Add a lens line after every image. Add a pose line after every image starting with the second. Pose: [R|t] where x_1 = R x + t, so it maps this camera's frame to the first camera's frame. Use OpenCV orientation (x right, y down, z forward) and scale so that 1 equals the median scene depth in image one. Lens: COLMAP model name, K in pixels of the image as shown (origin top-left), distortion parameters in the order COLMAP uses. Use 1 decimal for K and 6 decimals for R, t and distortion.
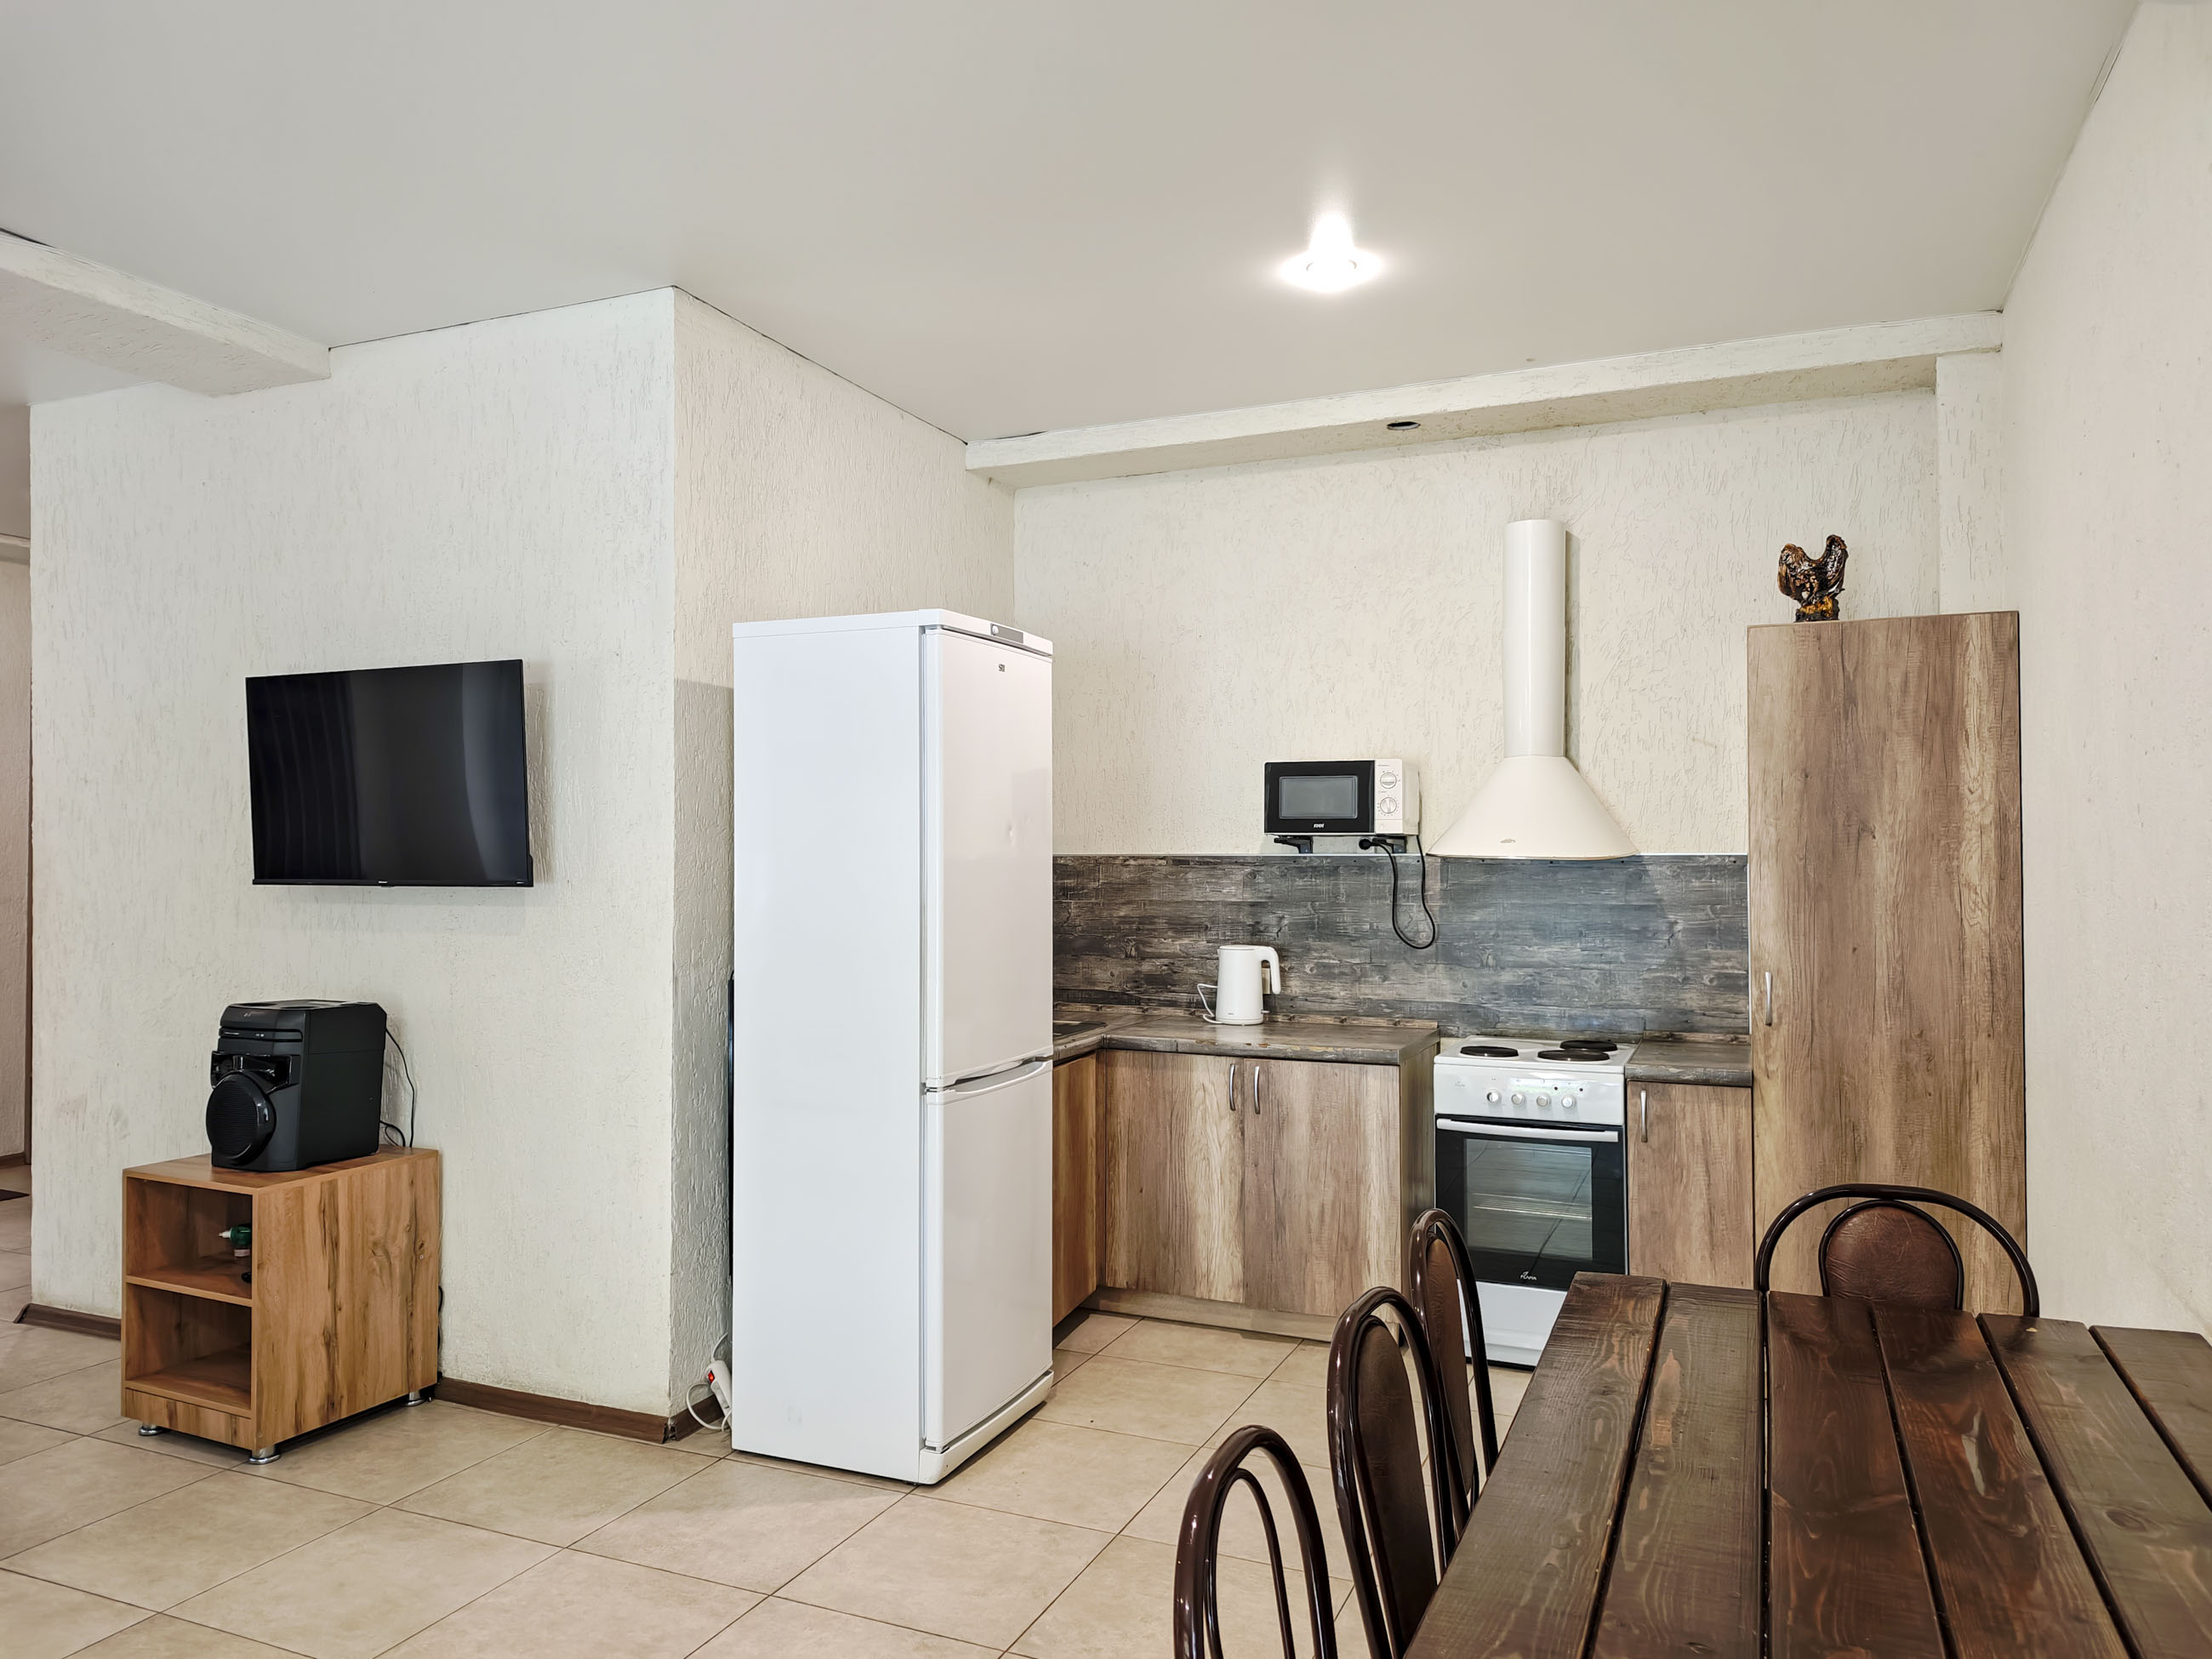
lens RADIAL K [[1494.4, 0, 1110.4], [0, 1494.4, 828.4], [0, 0, 1]] dist [0.076361, -0.115796]
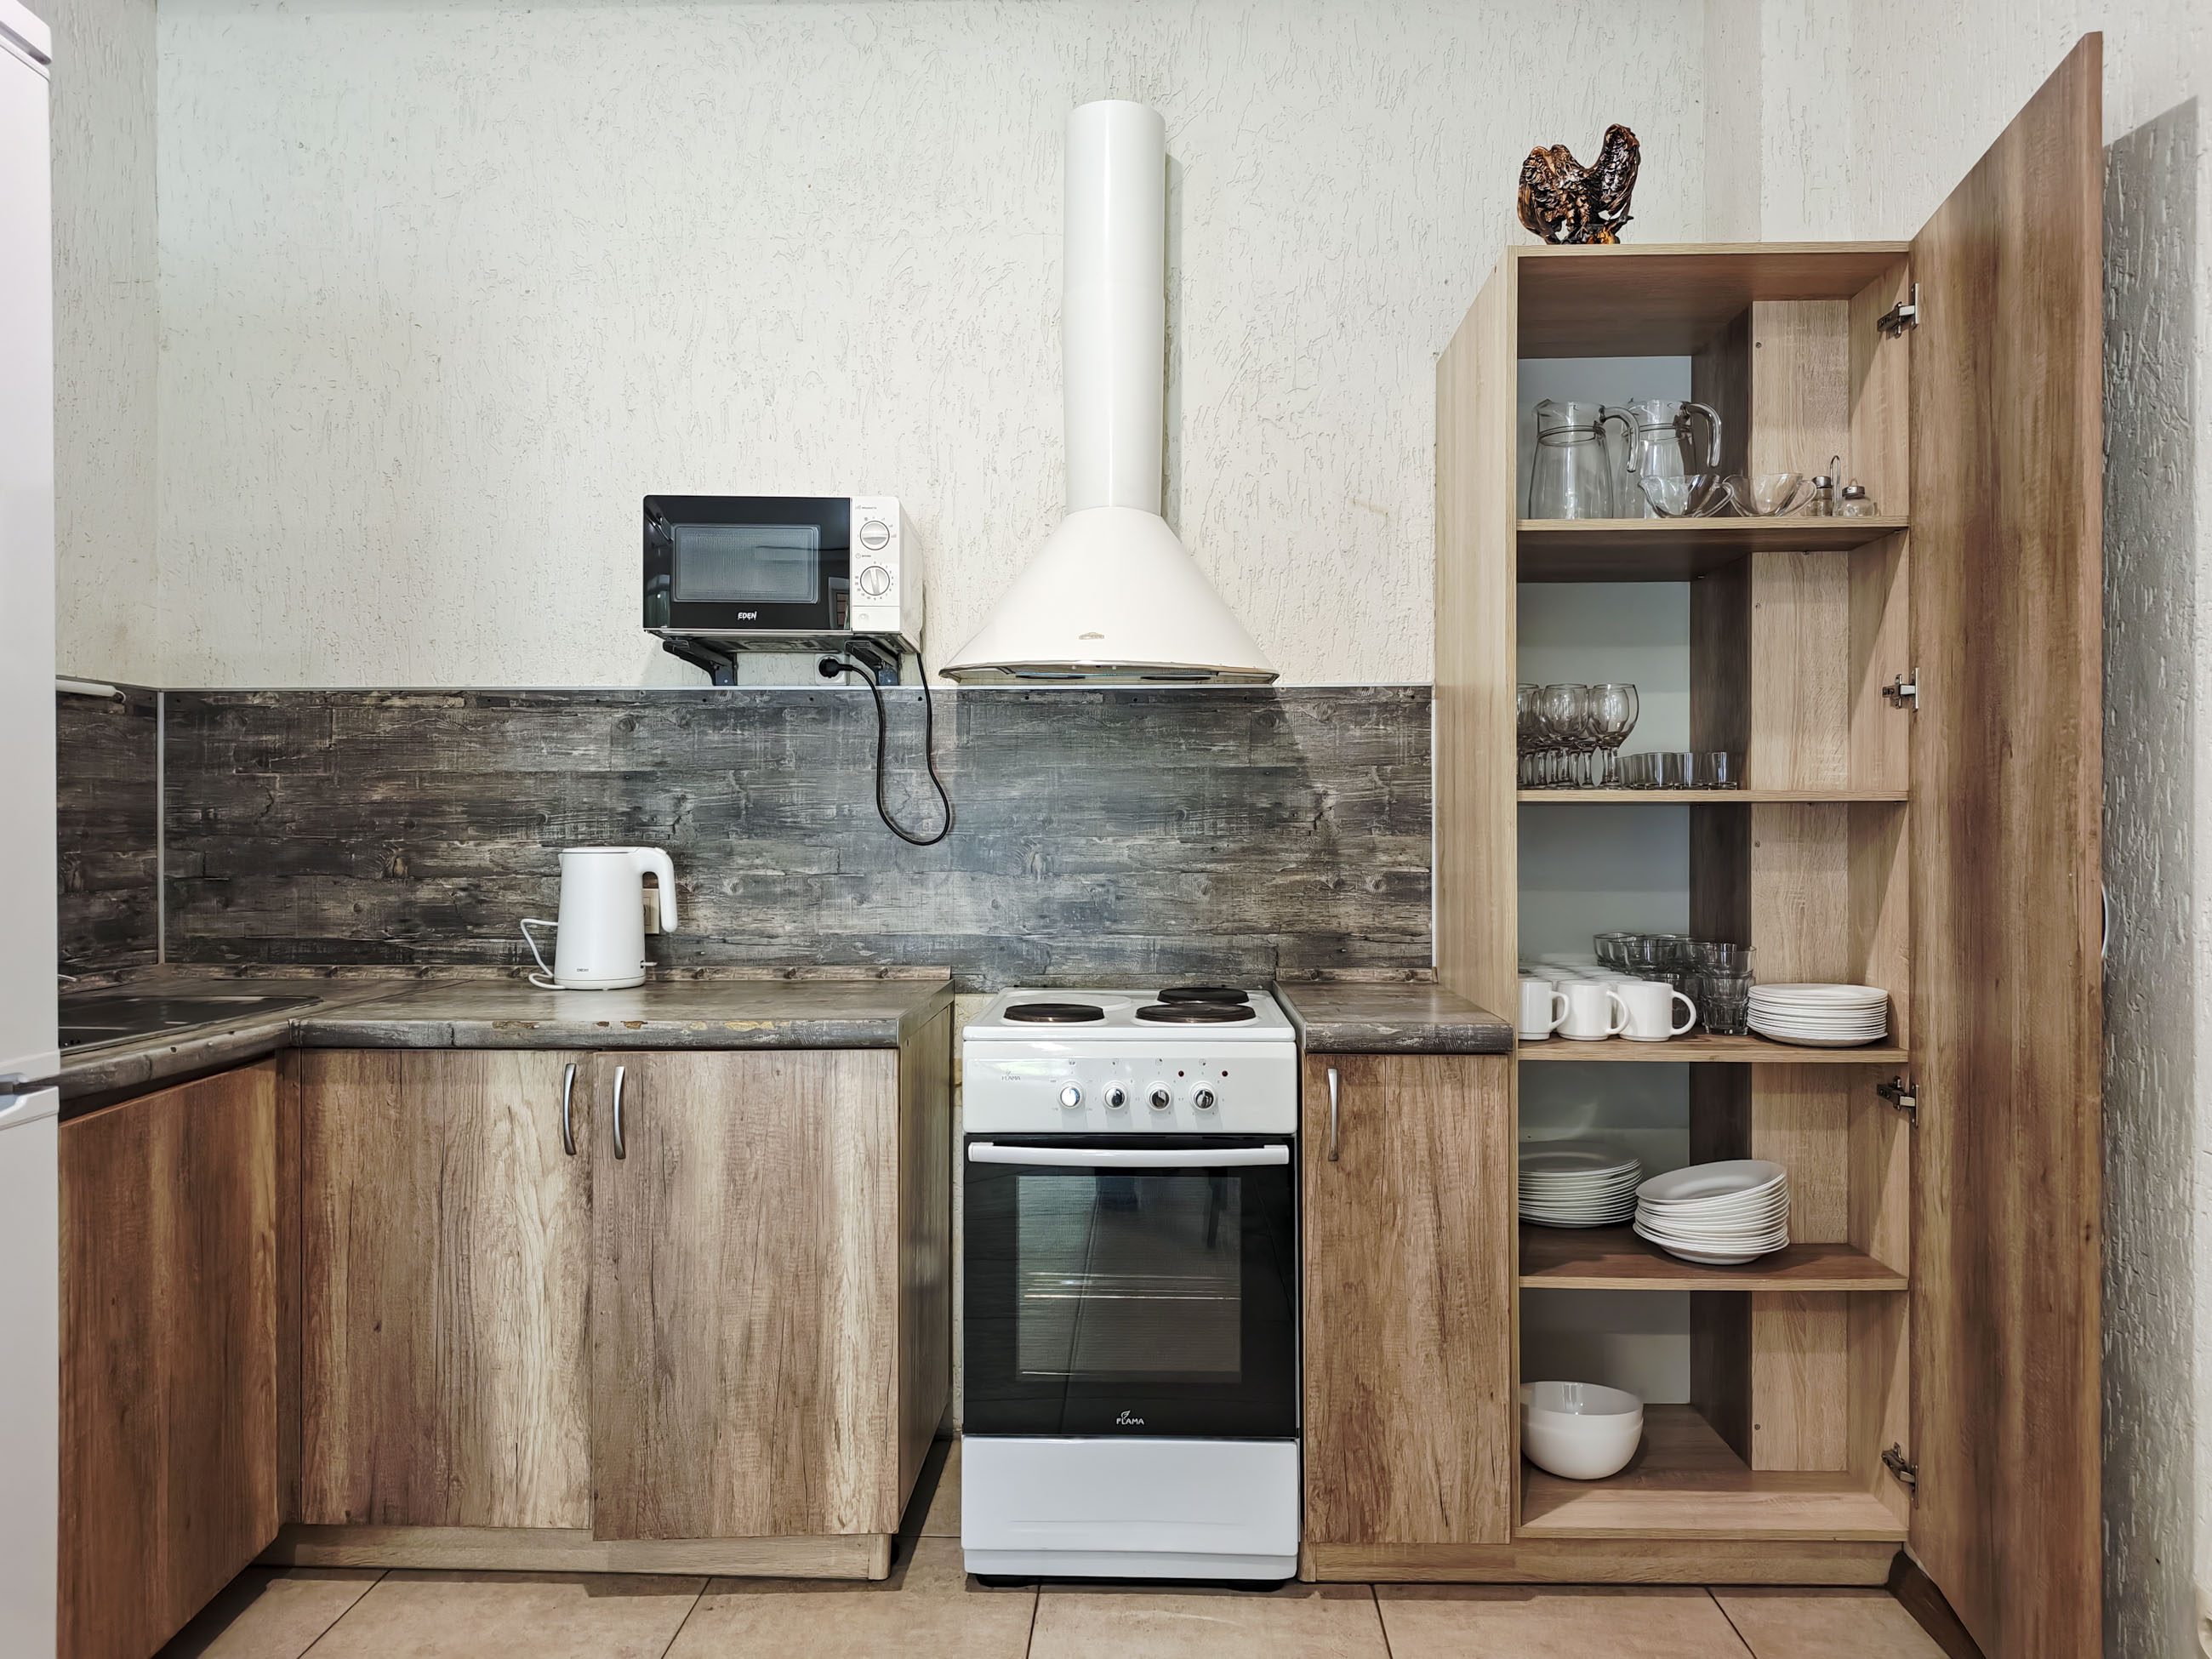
lens RADIAL K [[1494.4, 0, 1110.4], [0, 1494.4, 828.4], [0, 0, 1]] dist [0.076361, -0.115796]
pose [[0.931820, -0.000714, 0.362921, 0.064705], [-0.006125, 0.999825, 0.017691, 0.065242], [-0.362870, -0.018708, 0.931652, 0.445410]]
